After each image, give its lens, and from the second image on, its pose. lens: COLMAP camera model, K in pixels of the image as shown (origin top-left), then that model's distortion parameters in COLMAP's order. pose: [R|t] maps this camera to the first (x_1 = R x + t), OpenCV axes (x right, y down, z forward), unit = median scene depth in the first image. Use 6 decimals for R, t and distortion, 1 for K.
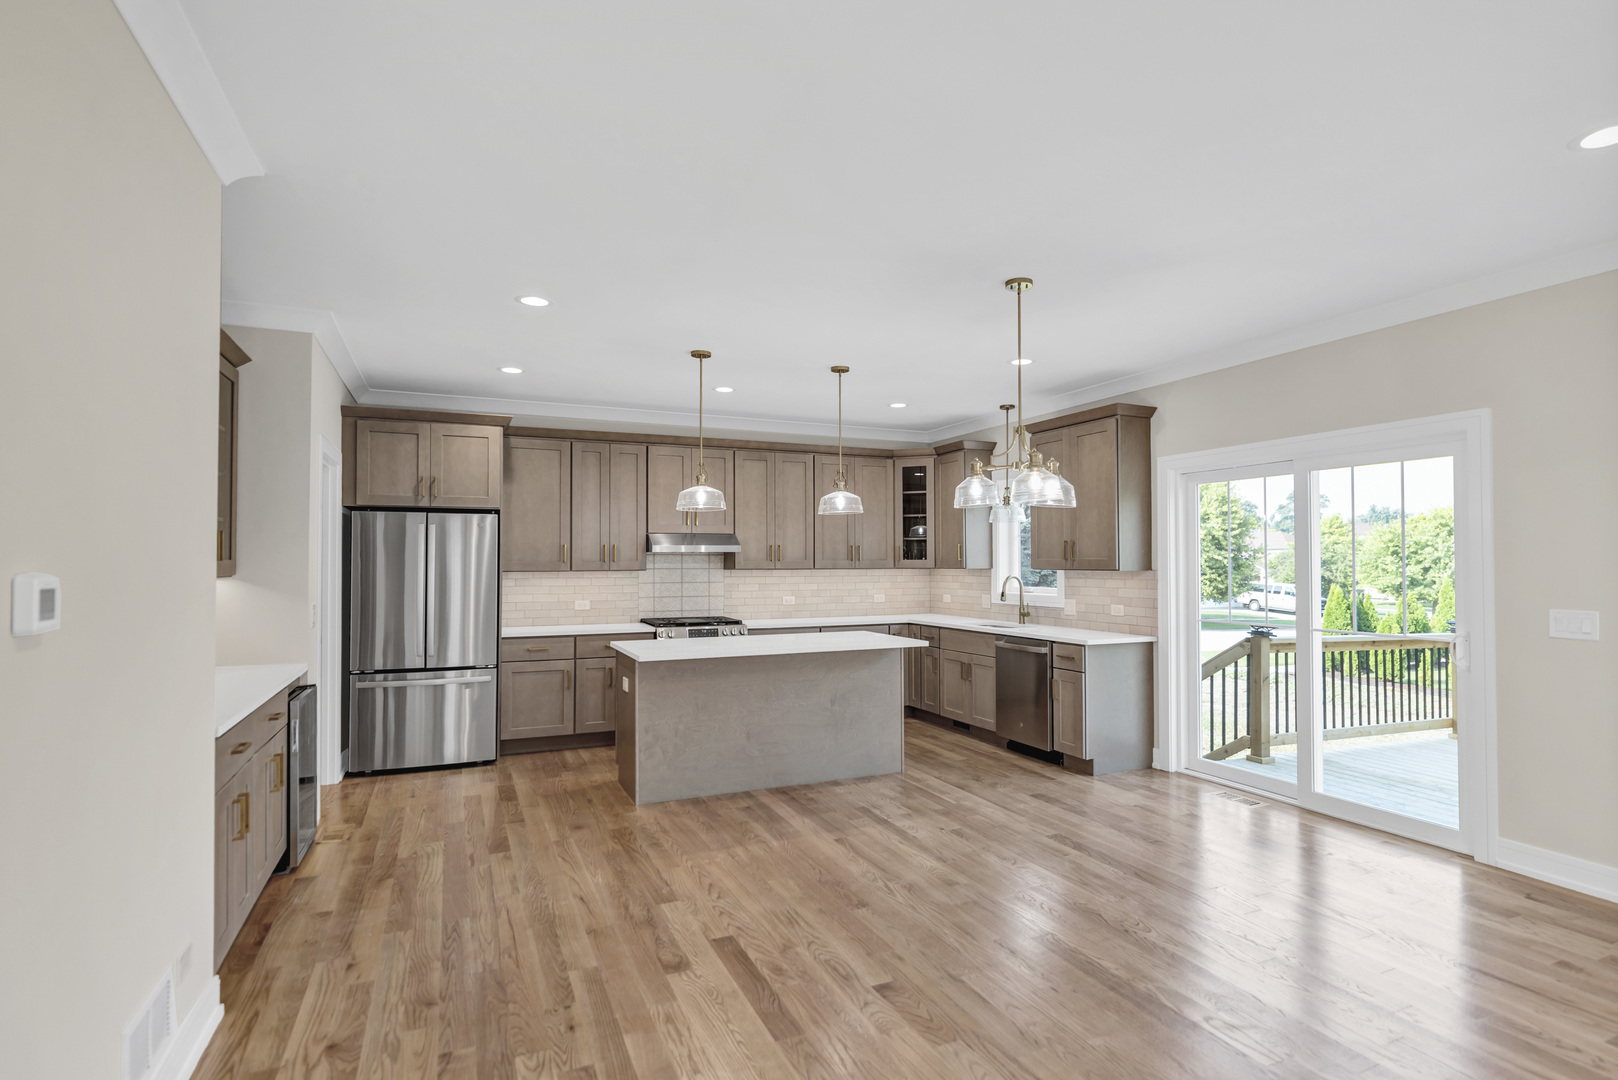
lens RADIAL K [[816.0, 0, 810.5], [0, 816.0, 547.3], [0, 0, 1]] dist [-0.001803, -0.000672]
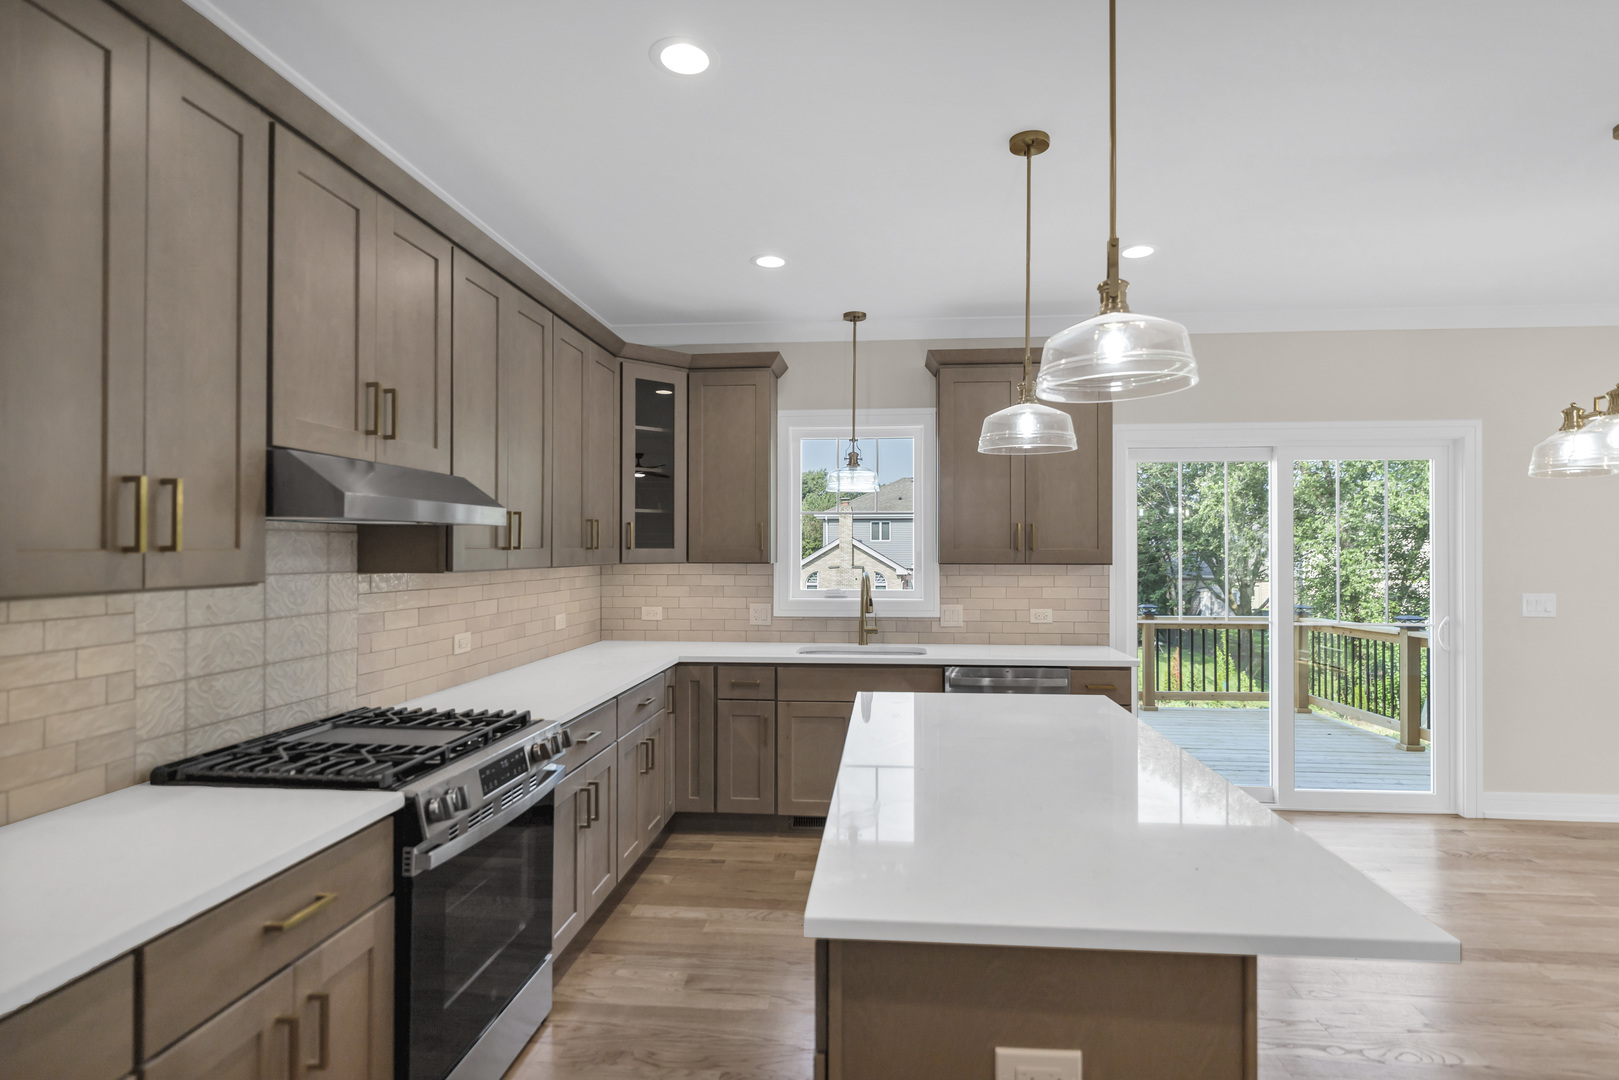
lens RADIAL K [[816.5, 0, 813.0], [0, 816.5, 539.6], [0, 0, 1]] dist [-0.001803, -0.000672]
pose [[0.478560, 0.013655, 0.877949, -0.330815], [-0.018510, 0.999814, -0.005461, 0.010816], [-0.877860, -0.013638, 0.478723, 0.670747]]
